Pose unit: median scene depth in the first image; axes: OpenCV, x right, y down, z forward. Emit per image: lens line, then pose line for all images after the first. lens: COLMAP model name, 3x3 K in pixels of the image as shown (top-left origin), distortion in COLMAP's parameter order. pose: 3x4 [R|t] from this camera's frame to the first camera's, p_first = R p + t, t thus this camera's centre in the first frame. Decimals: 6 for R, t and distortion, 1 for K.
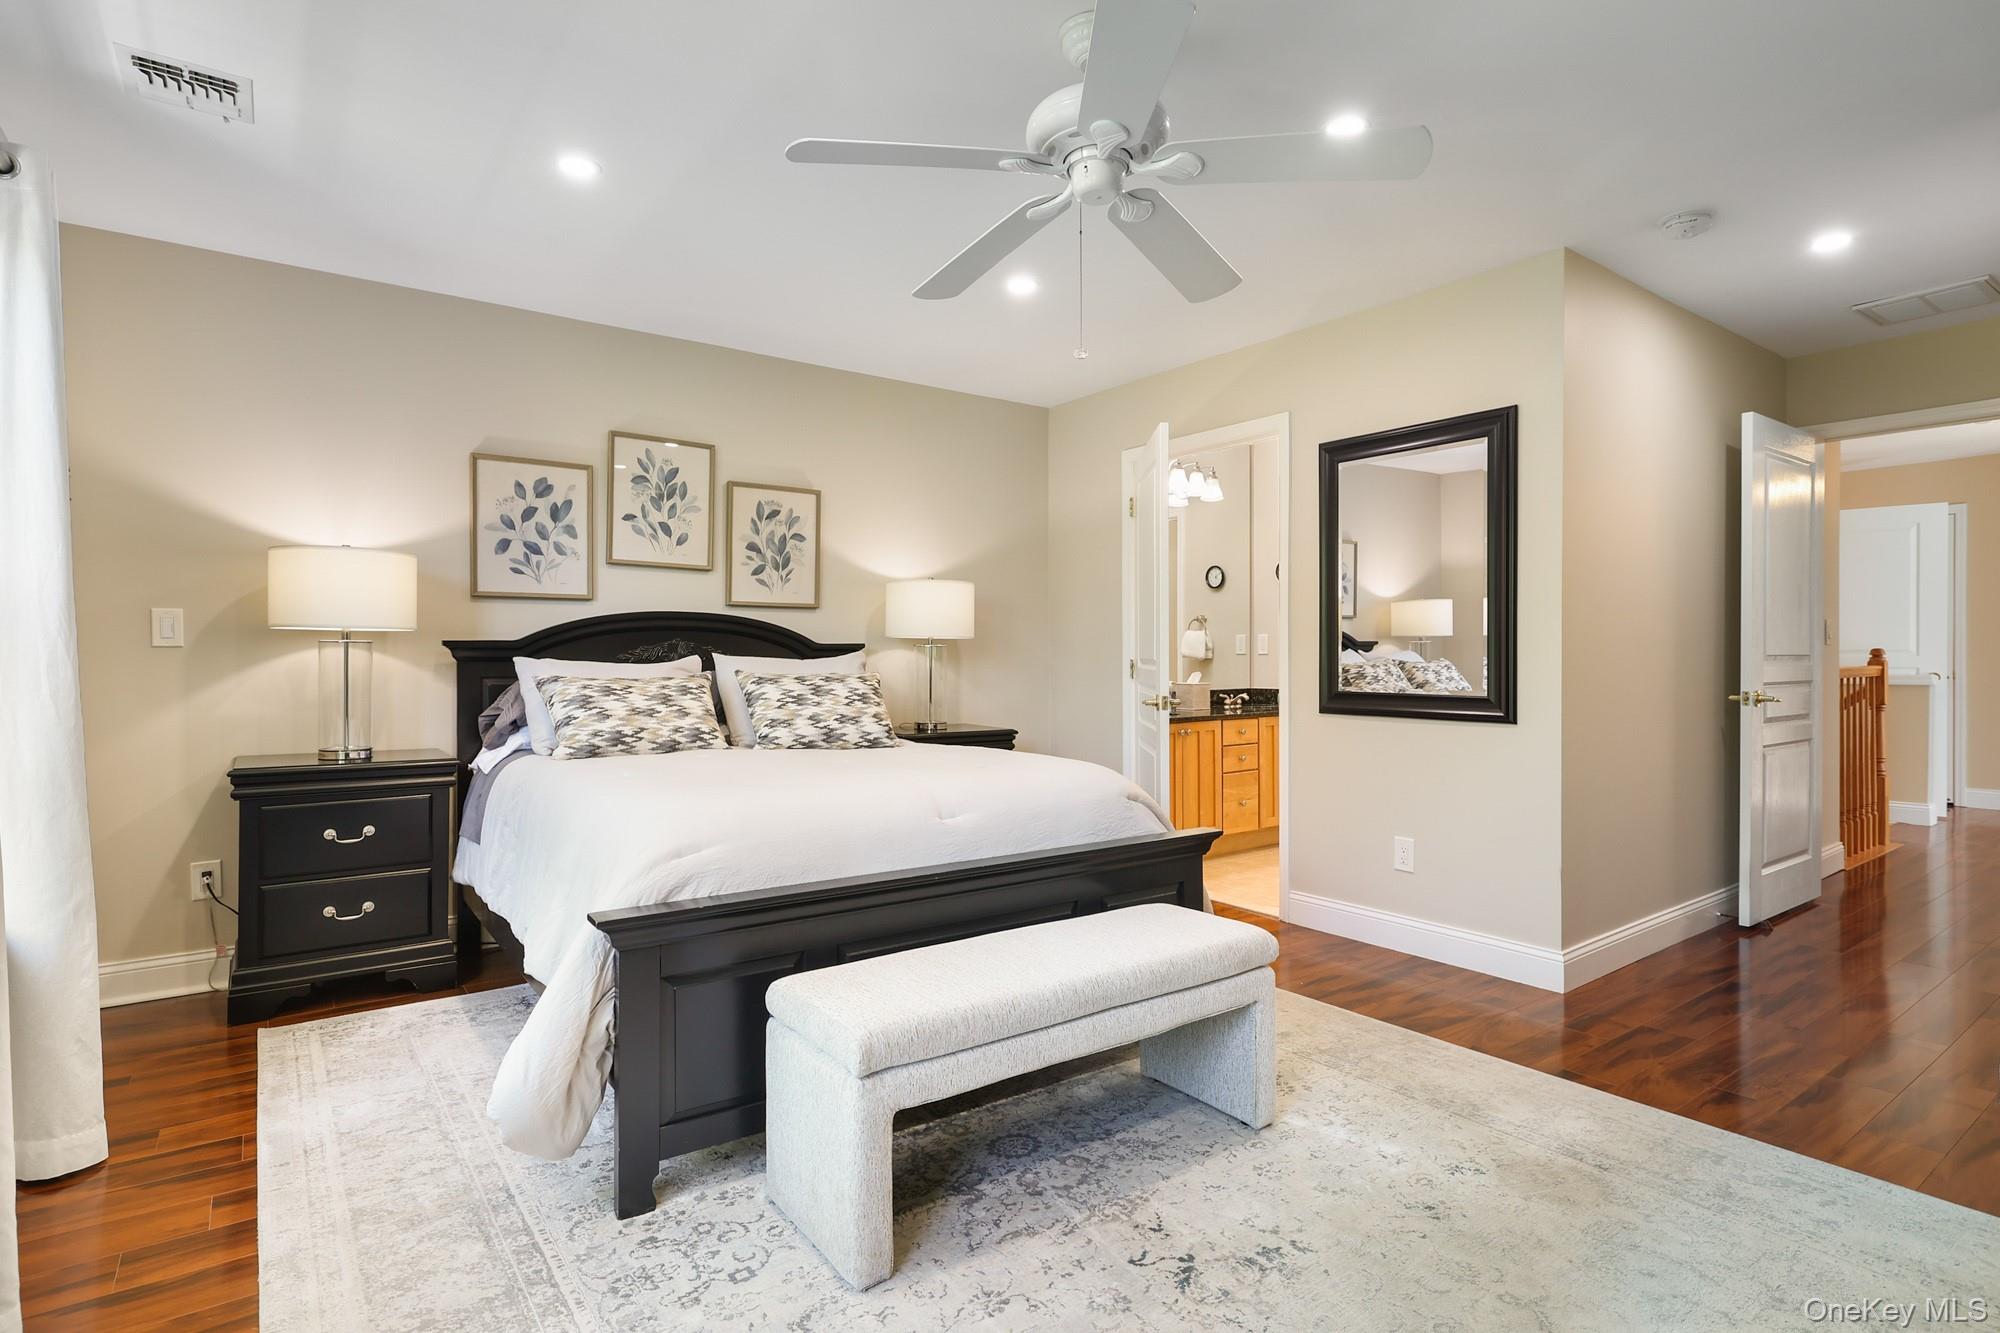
lens RADIAL K [[969.8, 0, 986.2], [0, 969.8, 666.6], [0, 0, 1]] dist [0.001247, -0.000125]
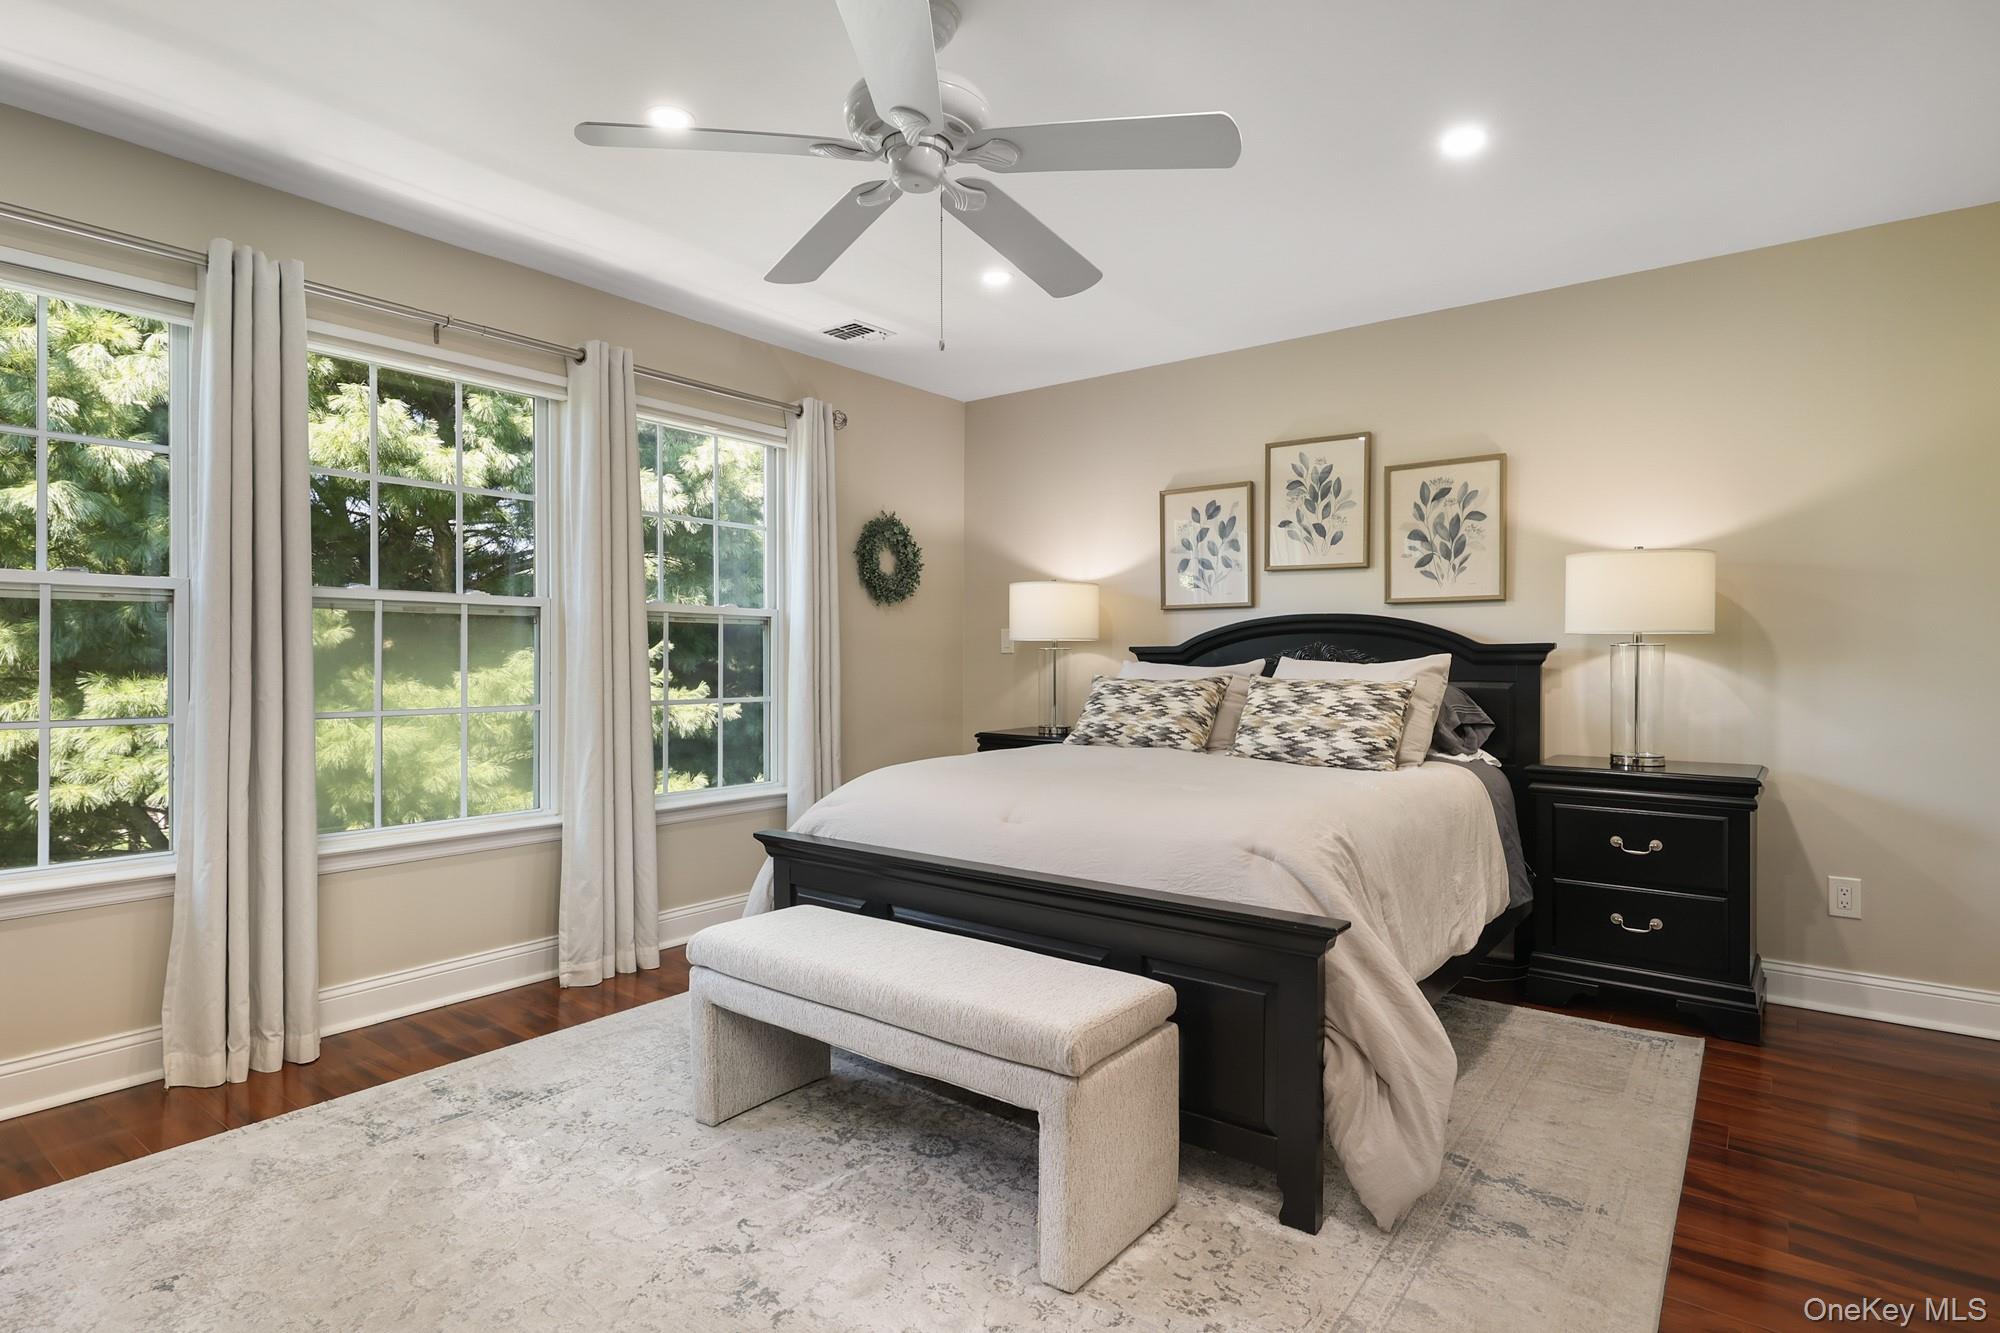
lens RADIAL K [[1005.8, 0, 992.9], [0, 1005.8, 664.6], [0, 0, 1]] dist [0.004562, -0.001582]
pose [[0.302241, 0.005171, -0.953217, 0.544533], [-0.012250, 0.999924, 0.001540, -0.003580], [0.953153, 0.011212, 0.302281, 0.386016]]
